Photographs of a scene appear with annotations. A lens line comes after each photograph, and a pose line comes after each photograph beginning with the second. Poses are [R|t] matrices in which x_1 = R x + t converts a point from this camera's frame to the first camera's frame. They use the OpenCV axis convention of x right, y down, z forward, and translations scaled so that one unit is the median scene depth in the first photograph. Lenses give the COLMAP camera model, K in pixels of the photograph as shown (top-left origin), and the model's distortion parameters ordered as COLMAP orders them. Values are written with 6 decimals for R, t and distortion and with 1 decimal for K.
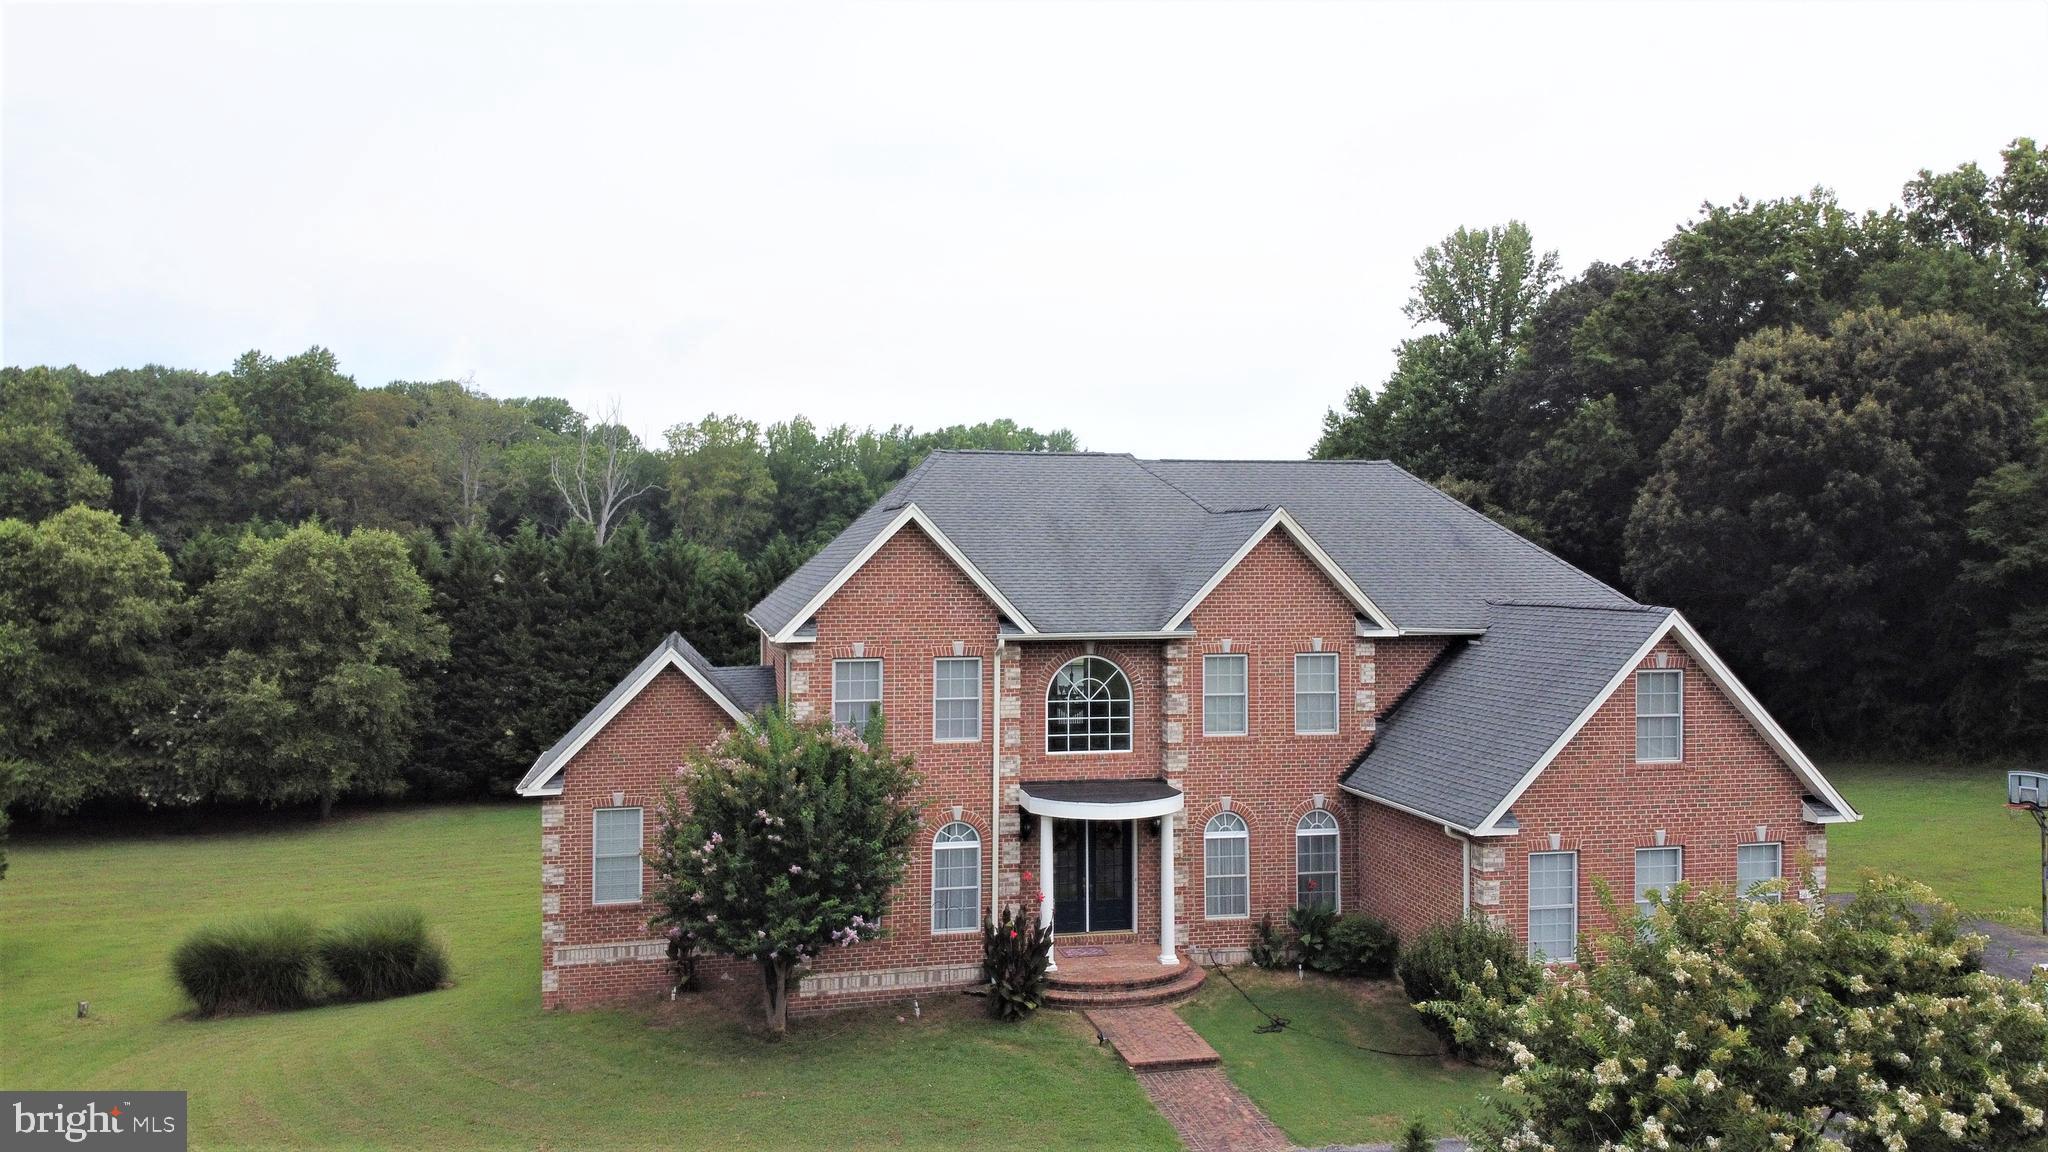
lens RADIAL K [[1514.1, 0, 1026.0], [0, 1514.1, 555.7], [0, 0, 1]] dist [0.122778, -0.247115]
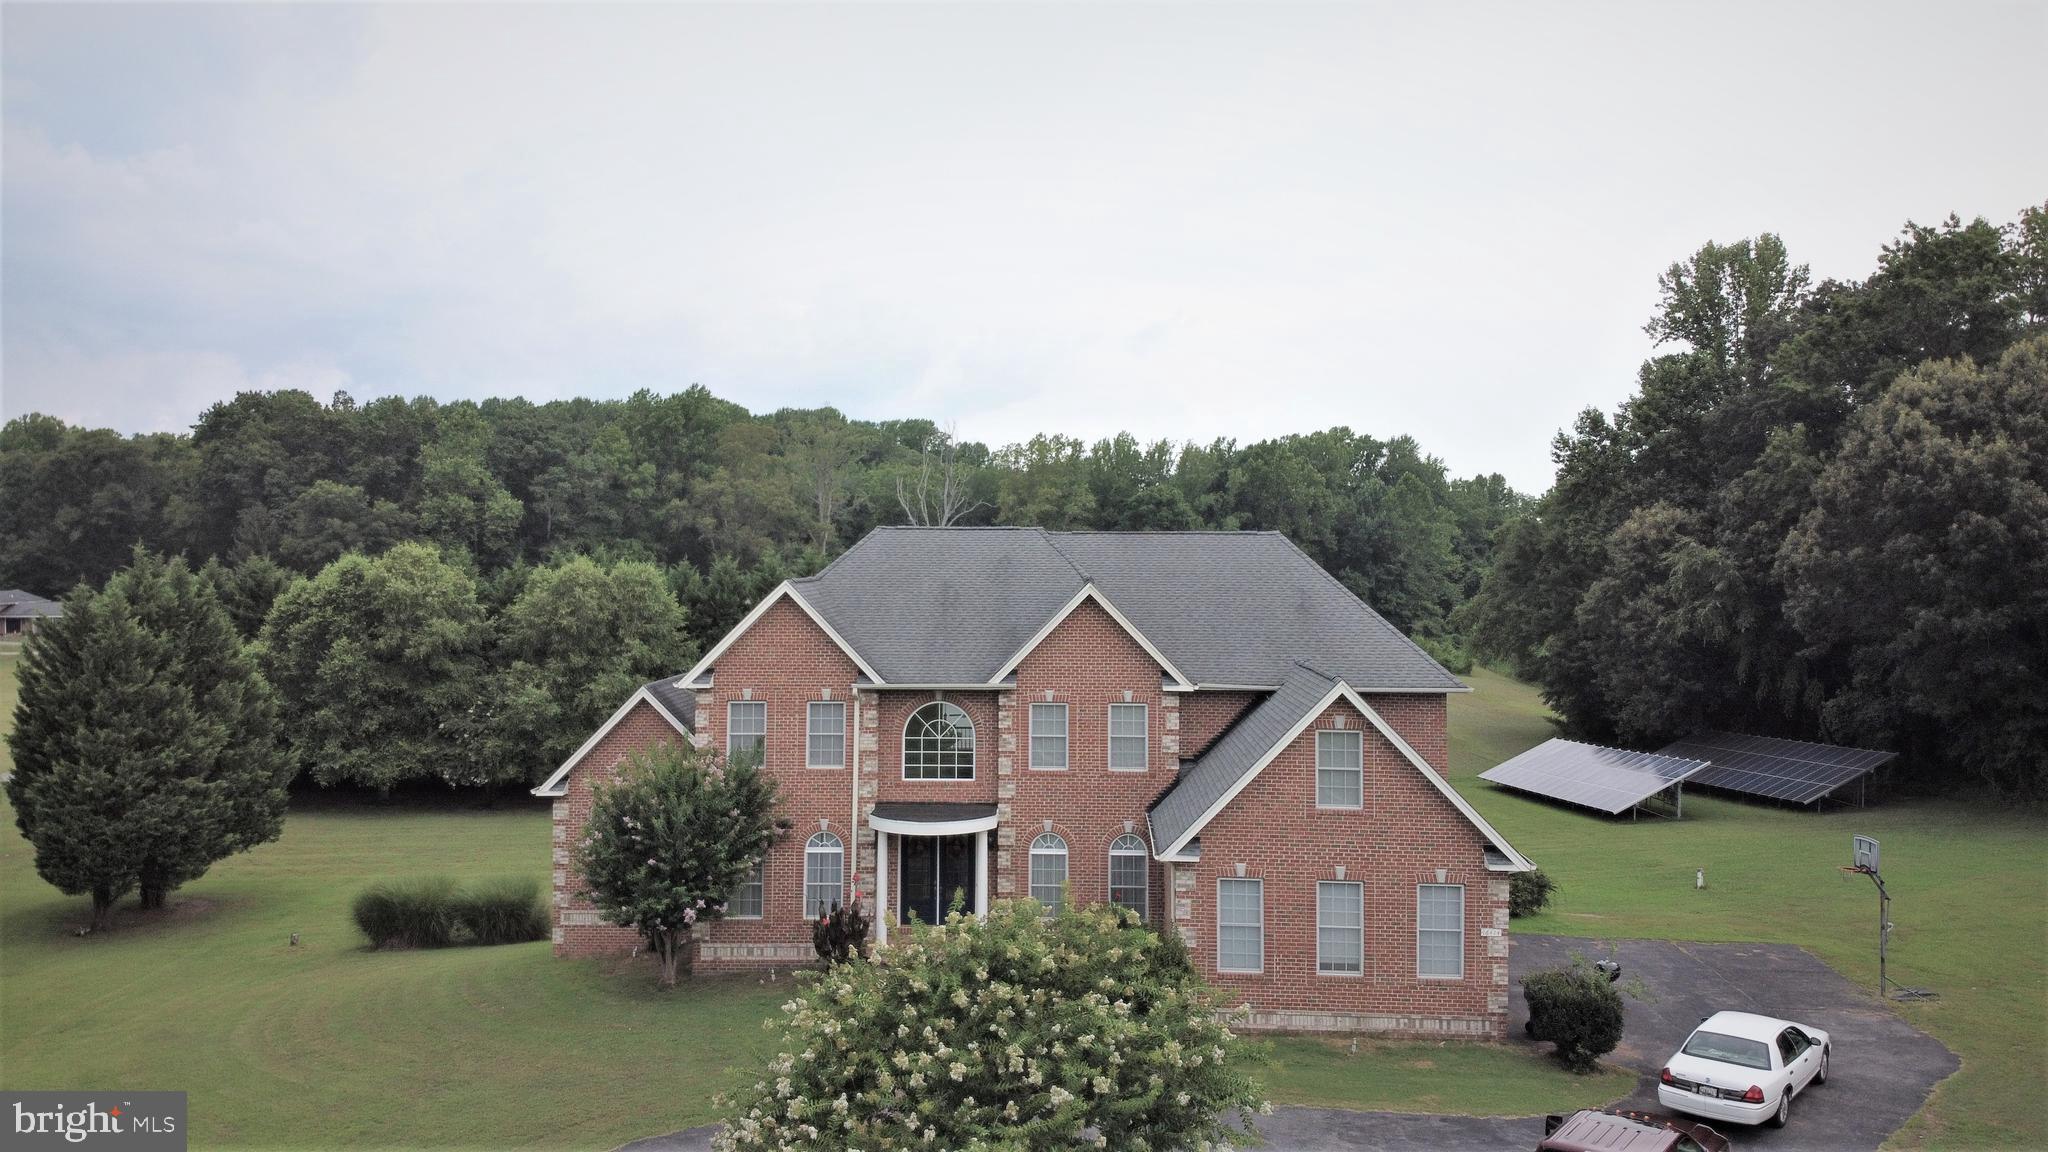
lens RADIAL K [[1514.1, 0, 1027.7], [0, 1514.1, 548.6], [0, 0, 1]] dist [0.122778, -0.247115]
pose [[0.965736, 0.001870, -0.259519, 0.215222], [-0.003180, 0.999984, -0.004631, -0.026700], [0.259506, 0.005298, 0.965727, -0.089270]]
